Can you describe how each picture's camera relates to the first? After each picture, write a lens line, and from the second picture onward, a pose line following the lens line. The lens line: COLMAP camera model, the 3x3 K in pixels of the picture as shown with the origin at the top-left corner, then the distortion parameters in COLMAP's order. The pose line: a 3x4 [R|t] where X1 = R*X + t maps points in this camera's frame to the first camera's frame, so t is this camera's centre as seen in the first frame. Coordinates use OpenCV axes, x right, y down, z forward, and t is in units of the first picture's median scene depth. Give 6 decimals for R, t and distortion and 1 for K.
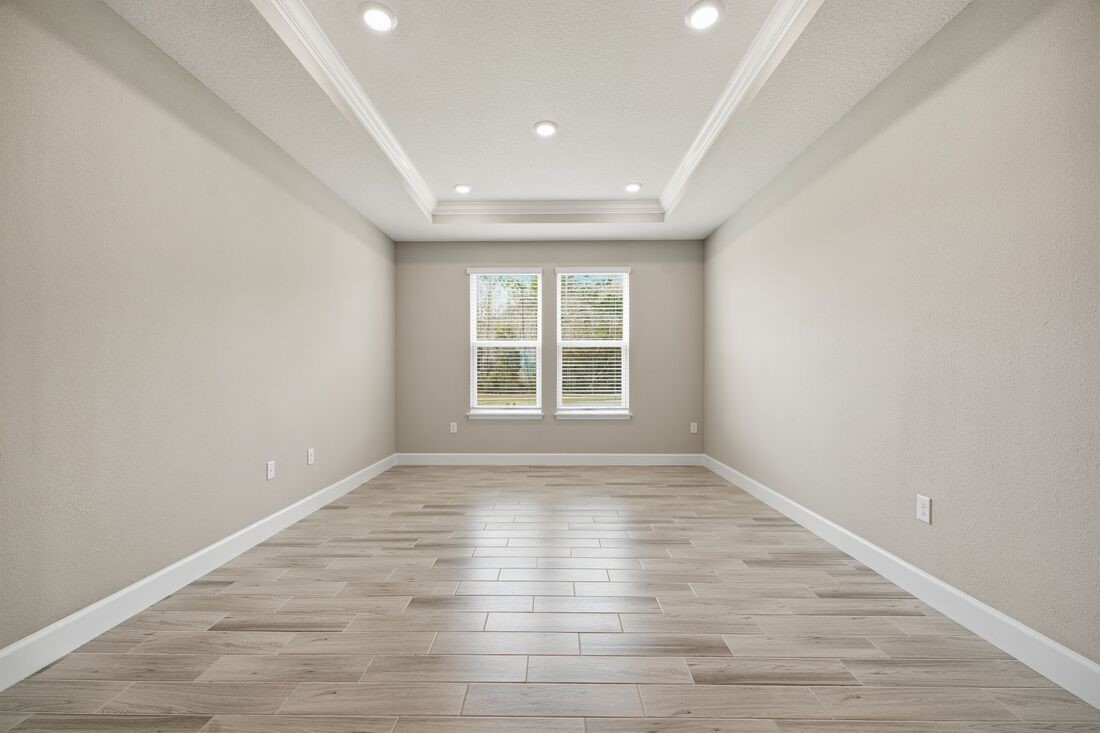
lens RADIAL K [[442.5, 0, 547.8], [0, 442.5, 371.6], [0, 0, 1]] dist [0.000343, 0.000087]
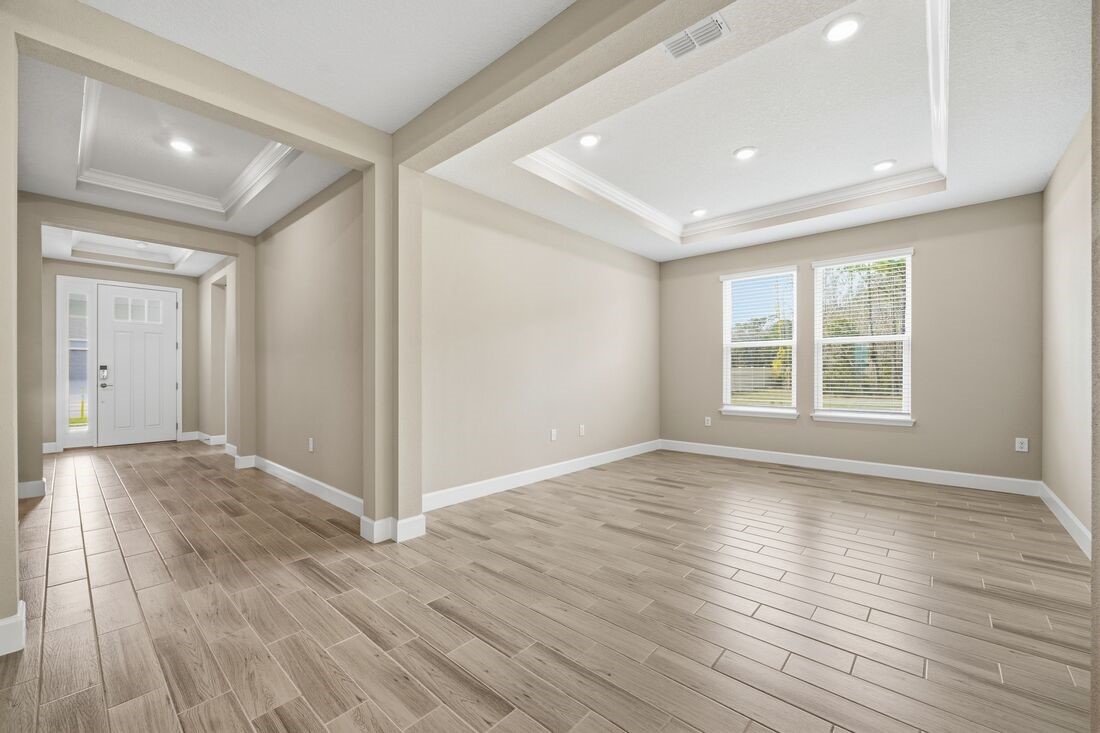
lens RADIAL K [[442.5, 0, 547.8], [0, 442.5, 371.6], [0, 0, 1]] dist [0.000343, 0.000087]
pose [[0.750451, -0.001494, -0.660925, 0.261689], [0.003086, 0.999994, 0.001243, -0.001188], [0.660919, -0.002972, 0.750451, -0.121168]]
